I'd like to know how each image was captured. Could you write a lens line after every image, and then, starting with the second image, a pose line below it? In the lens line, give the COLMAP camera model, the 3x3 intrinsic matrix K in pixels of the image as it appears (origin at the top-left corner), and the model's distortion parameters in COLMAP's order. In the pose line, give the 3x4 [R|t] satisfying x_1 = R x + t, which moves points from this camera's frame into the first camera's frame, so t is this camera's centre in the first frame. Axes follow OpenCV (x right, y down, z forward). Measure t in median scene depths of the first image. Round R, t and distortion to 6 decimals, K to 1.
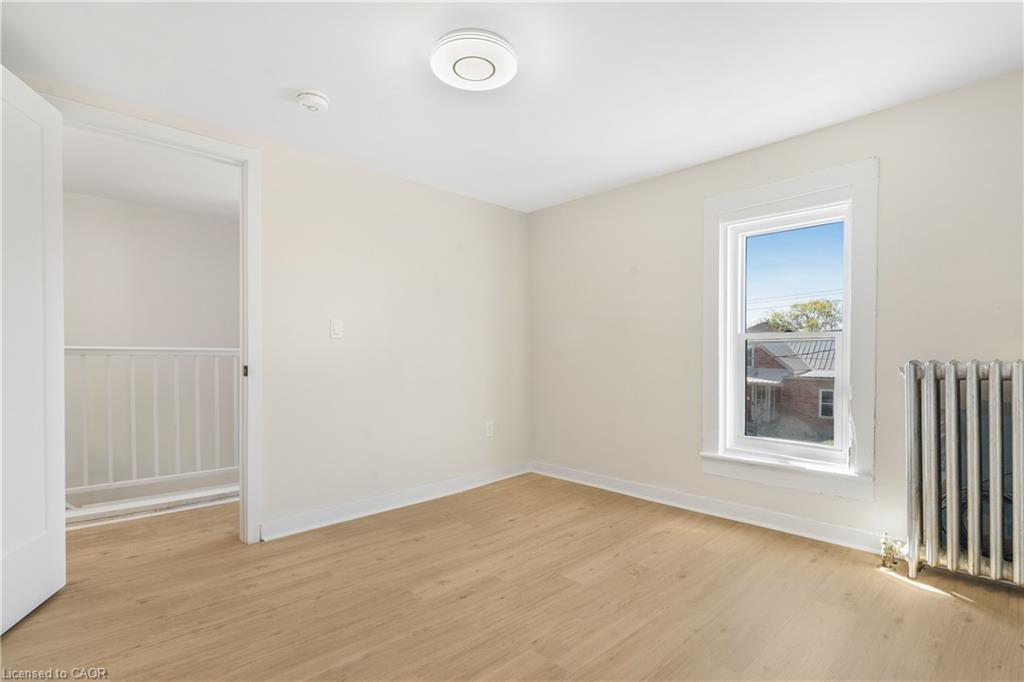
lens RADIAL K [[502.2, 0, 512.2], [0, 502.2, 351.6], [0, 0, 1]] dist [0.000597, -0.000251]
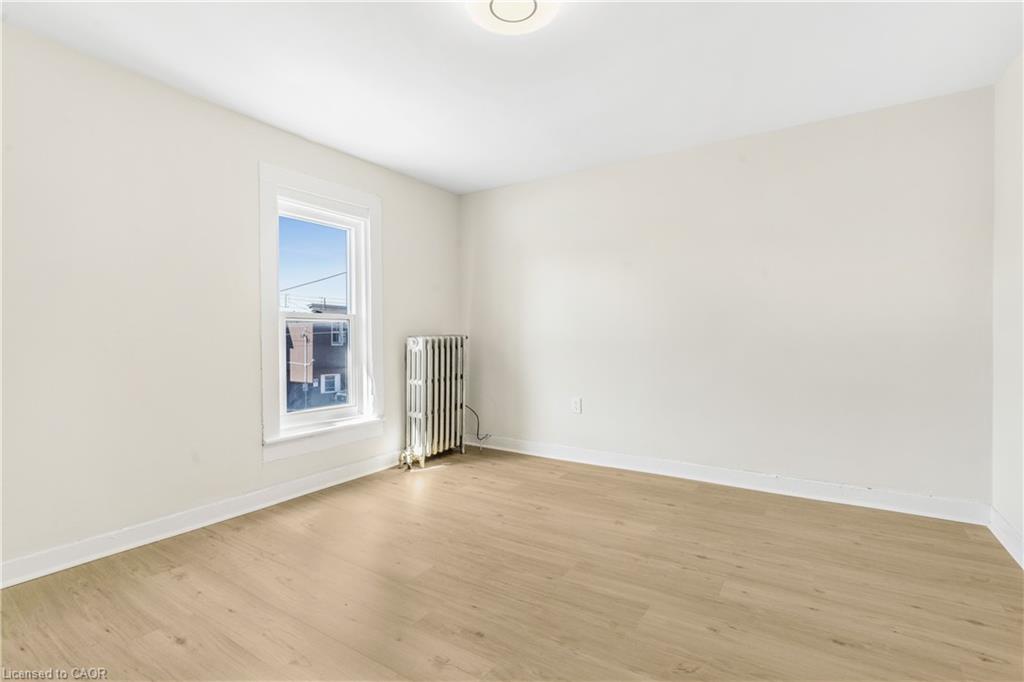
lens RADIAL K [[490.1, 0, 510.3], [0, 490.1, 339.3], [0, 0, 1]] dist [-0.000072, -0.000051]
pose [[-0.250804, -0.003605, 0.968031, -0.662542], [0.000999, 0.999992, 0.003983, 0.016595], [-0.968037, 0.001966, -0.250798, 0.889176]]
